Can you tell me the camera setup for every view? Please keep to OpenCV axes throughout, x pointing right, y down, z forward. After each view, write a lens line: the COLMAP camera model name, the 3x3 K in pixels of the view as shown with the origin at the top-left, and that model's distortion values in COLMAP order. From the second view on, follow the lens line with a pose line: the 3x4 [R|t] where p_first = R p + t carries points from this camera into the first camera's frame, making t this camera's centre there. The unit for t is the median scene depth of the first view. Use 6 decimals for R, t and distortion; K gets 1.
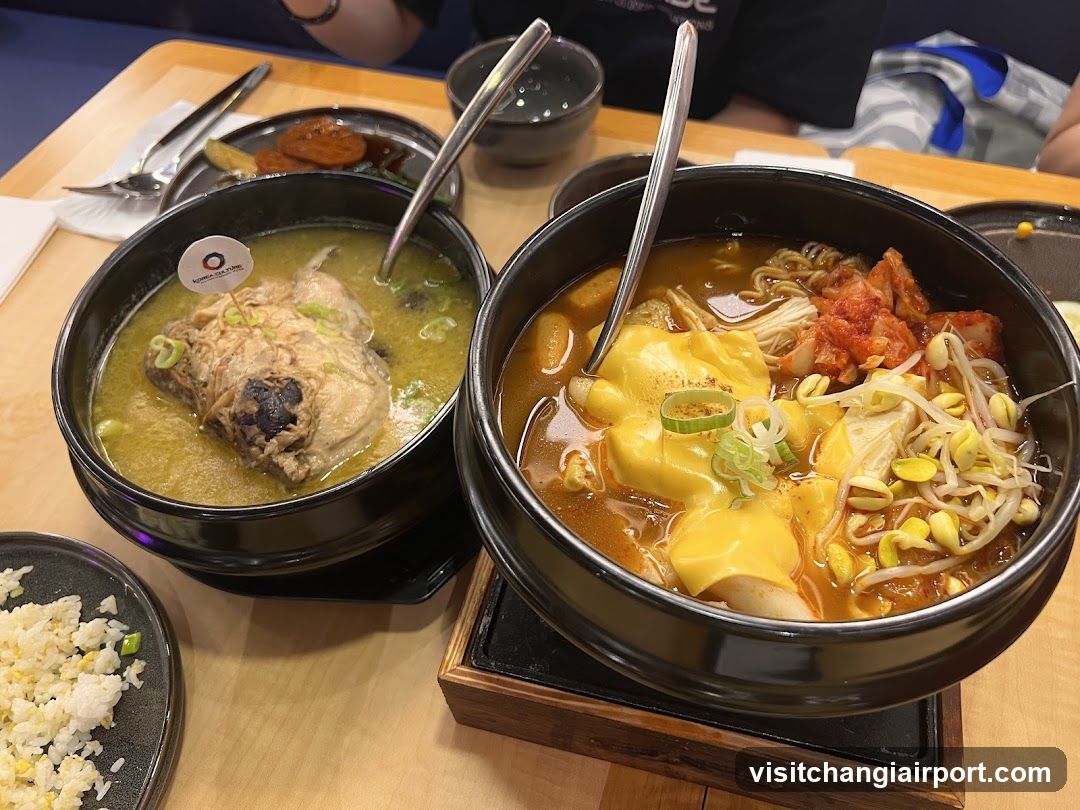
lens RADIAL K [[788.5, 0, 540.0], [0, 788.5, 405.0], [0, 0, 1]] dist [-0.002732, -0.000428]
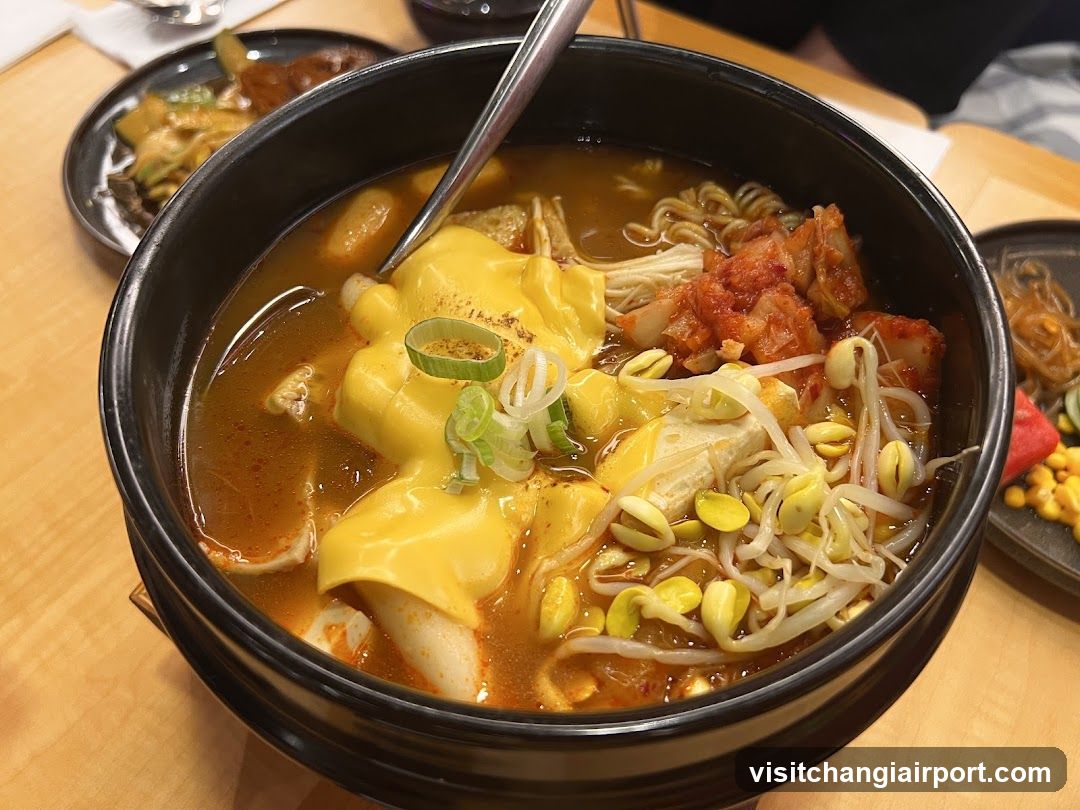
lens RADIAL K [[787.9, 0, 540.0], [0, 787.9, 405.0], [0, 0, 1]] dist [0.052636, -0.000531]
pose [[0.958303, 0.262531, -0.112840, 0.349222], [-0.254171, 0.963570, 0.083251, -0.022676], [0.130585, -0.051099, 0.990119, 0.280844]]
